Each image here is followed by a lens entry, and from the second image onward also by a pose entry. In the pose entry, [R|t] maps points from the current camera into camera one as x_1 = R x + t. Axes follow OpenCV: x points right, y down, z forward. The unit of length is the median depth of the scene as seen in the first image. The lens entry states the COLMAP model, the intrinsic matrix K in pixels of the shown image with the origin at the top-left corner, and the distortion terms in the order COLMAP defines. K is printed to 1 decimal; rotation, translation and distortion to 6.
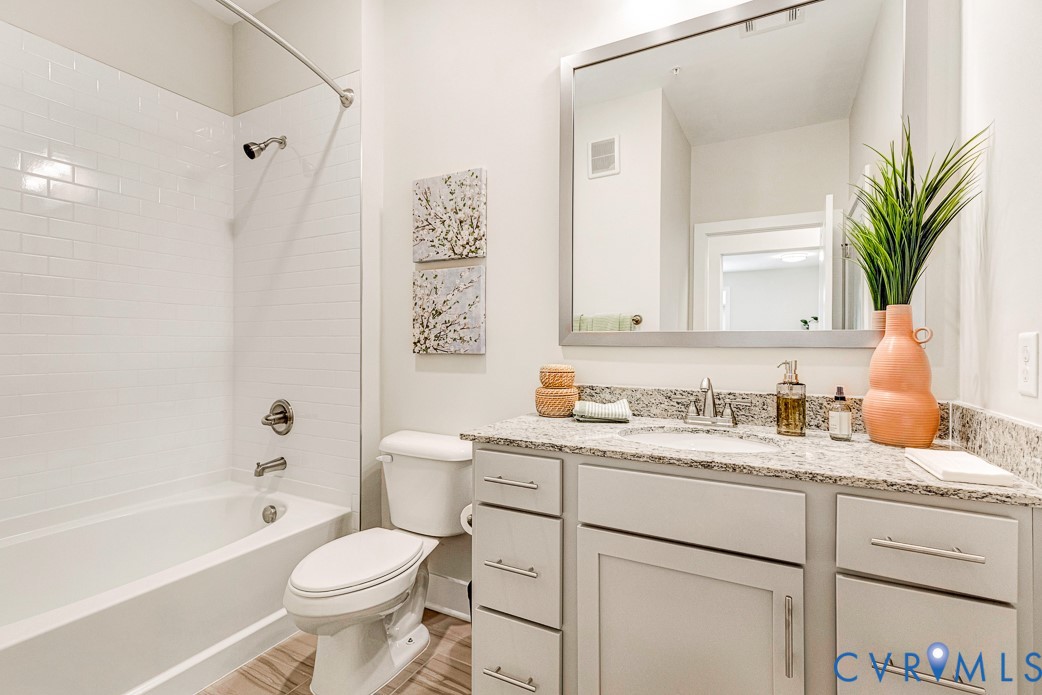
lens RADIAL K [[494.8, 0, 454.0], [0, 494.8, 344.8], [0, 0, 1]] dist [0.002728, -0.000762]
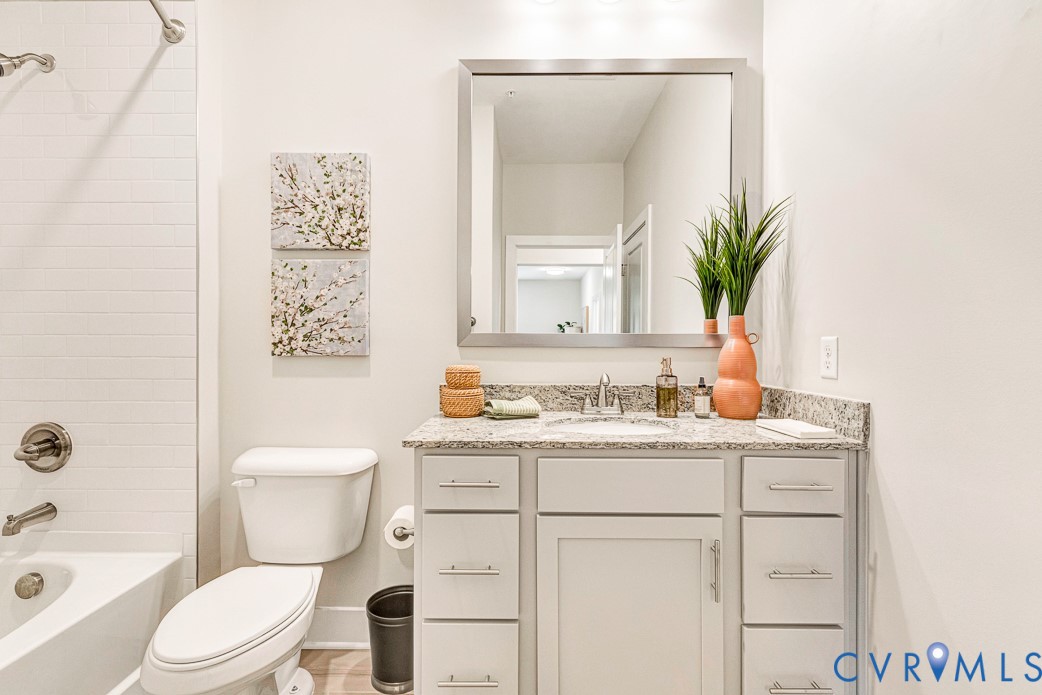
lens RADIAL K [[527.4, 0, 440.5], [0, 527.4, 349.0], [0, 0, 1]] dist [0.002710, 0.000455]
pose [[0.874272, -0.004739, 0.485414, -0.301403], [0.001946, 0.999979, 0.006257, 0.000243], [-0.485433, -0.004526, 0.874262, 0.073557]]
